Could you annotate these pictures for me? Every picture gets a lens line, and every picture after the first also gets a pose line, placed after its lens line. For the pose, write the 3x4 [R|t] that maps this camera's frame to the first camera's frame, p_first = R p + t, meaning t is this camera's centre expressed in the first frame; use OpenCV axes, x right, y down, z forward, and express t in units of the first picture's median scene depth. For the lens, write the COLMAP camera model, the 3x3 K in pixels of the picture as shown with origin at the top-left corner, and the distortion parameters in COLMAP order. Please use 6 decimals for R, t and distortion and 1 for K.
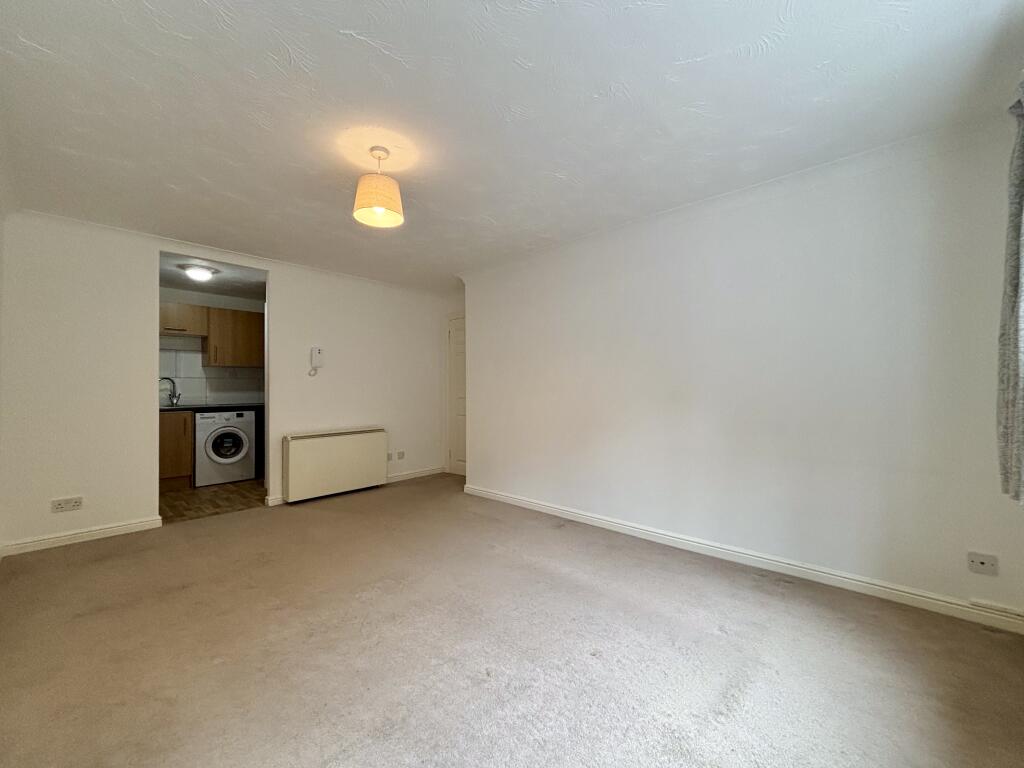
lens RADIAL K [[412.8, 0, 512.0], [0, 412.8, 384.0], [0, 0, 1]] dist [-0.002629, -0.000126]
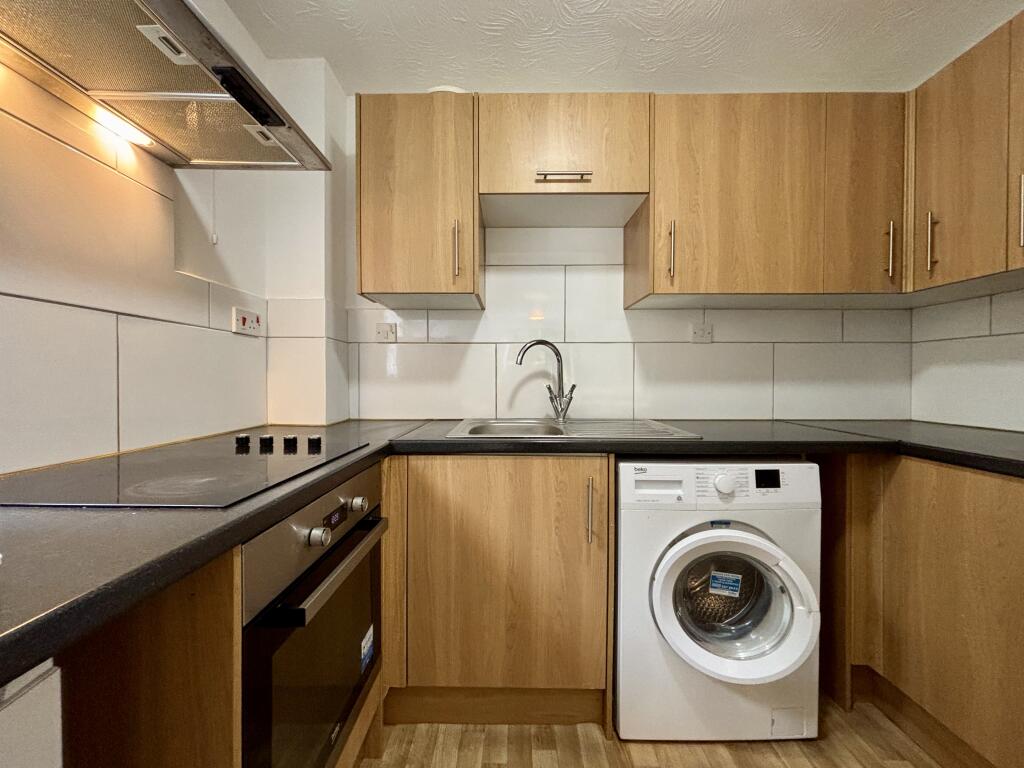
lens RADIAL K [[412.8, 0, 512.0], [0, 412.8, 384.0], [0, 0, 1]] dist [-0.002629, -0.000126]
pose [[0.674140, 0.009389, -0.738544, -0.585090], [0.004030, 0.999858, 0.016390, 0.014925], [0.738593, -0.014026, 0.674006, 0.728423]]
